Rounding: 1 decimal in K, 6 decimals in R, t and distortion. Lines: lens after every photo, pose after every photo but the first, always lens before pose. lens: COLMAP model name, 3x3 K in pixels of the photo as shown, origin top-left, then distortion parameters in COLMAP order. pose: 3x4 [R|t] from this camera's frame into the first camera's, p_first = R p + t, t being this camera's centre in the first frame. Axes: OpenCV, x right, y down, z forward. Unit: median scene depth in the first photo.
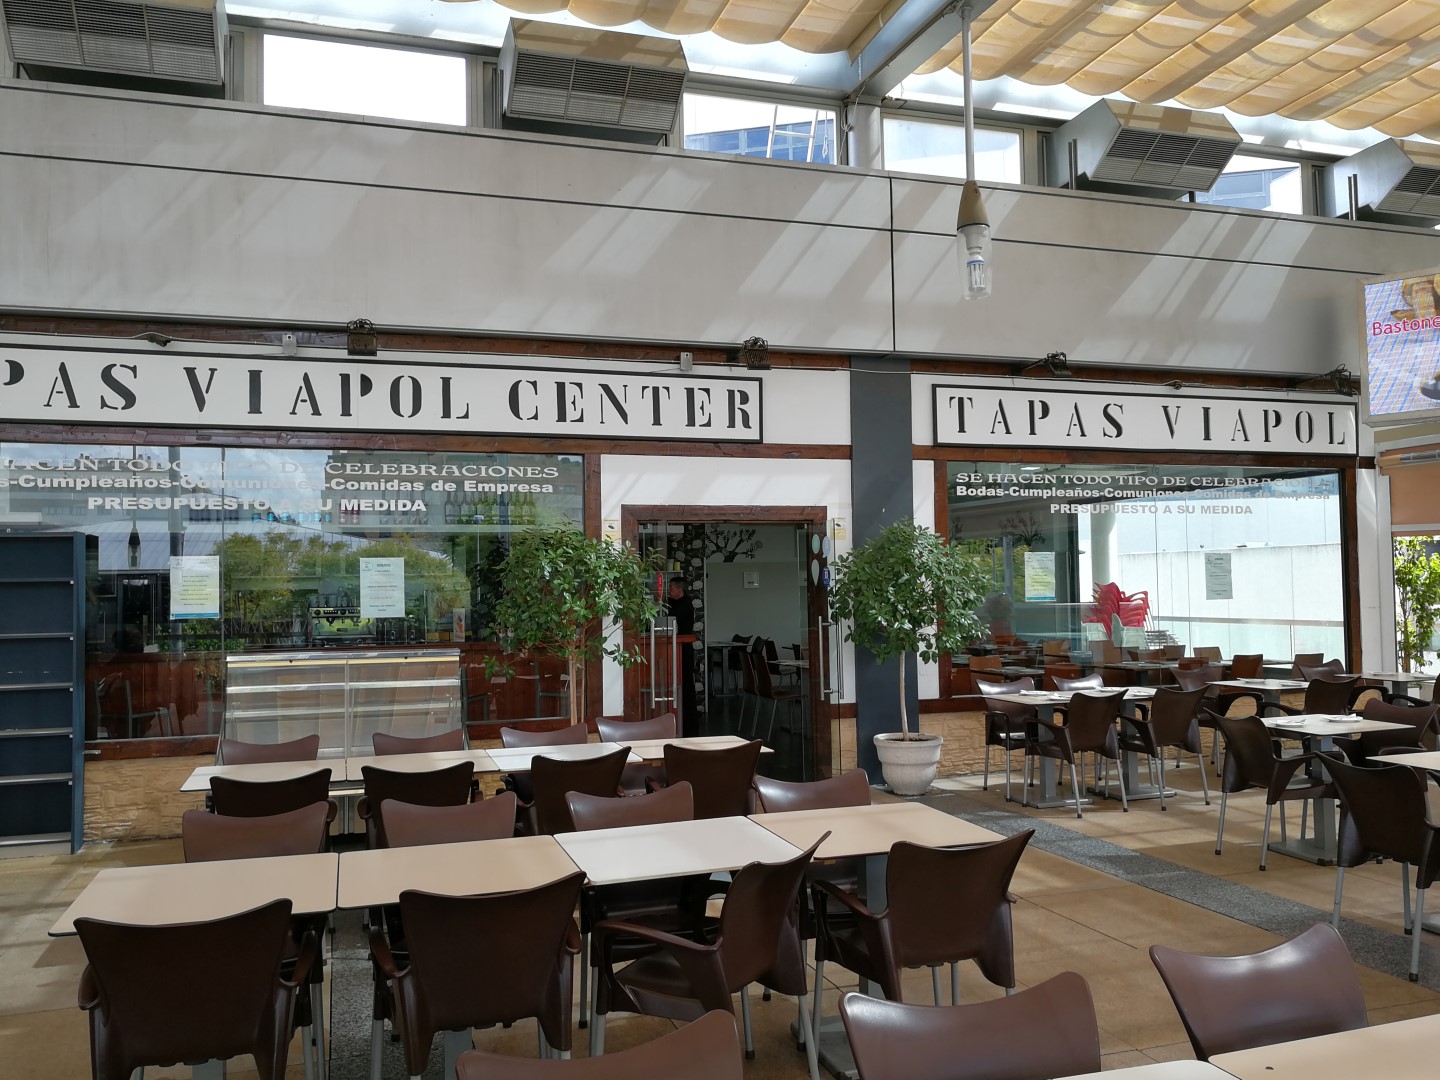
lens RADIAL K [[1136.6, 0, 729.7], [0, 1136.6, 540.2], [0, 0, 1]] dist [-0.011877, -0.009054]
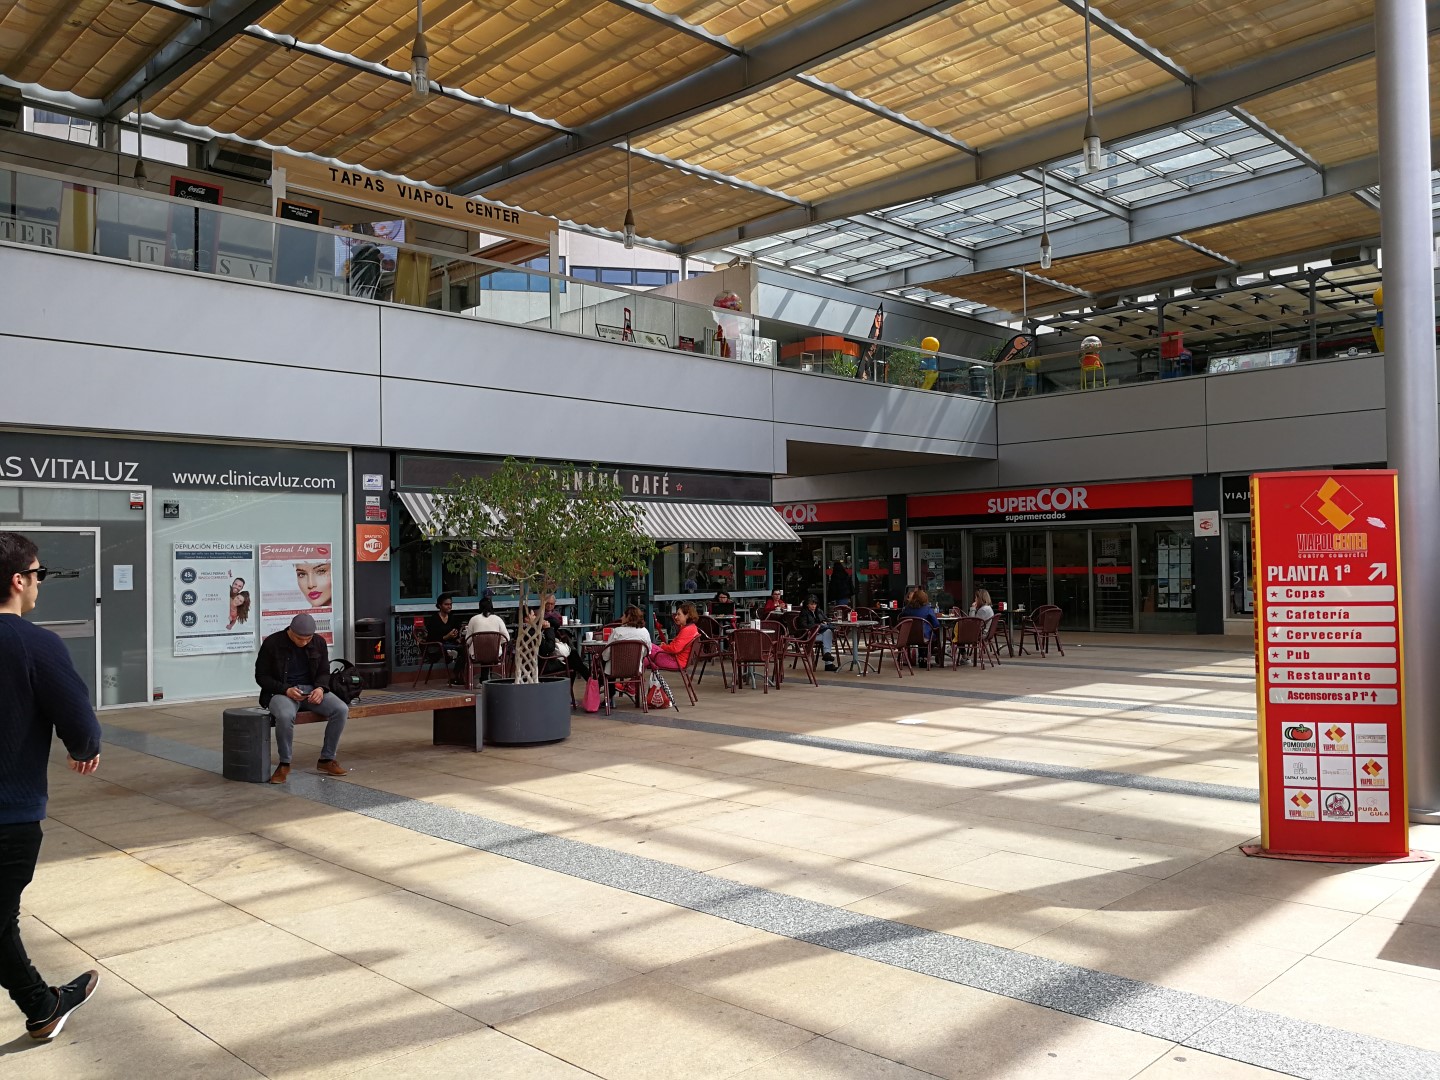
lens RADIAL K [[1136.6, 0, 729.7], [0, 1136.6, 540.2], [0, 0, 1]] dist [-0.011877, -0.009054]
pose [[0.887036, 0.012121, 0.461541, 0.208494], [-0.015737, 0.999868, 0.003986, 0.531350], [-0.461432, -0.010799, 0.887110, -1.946791]]
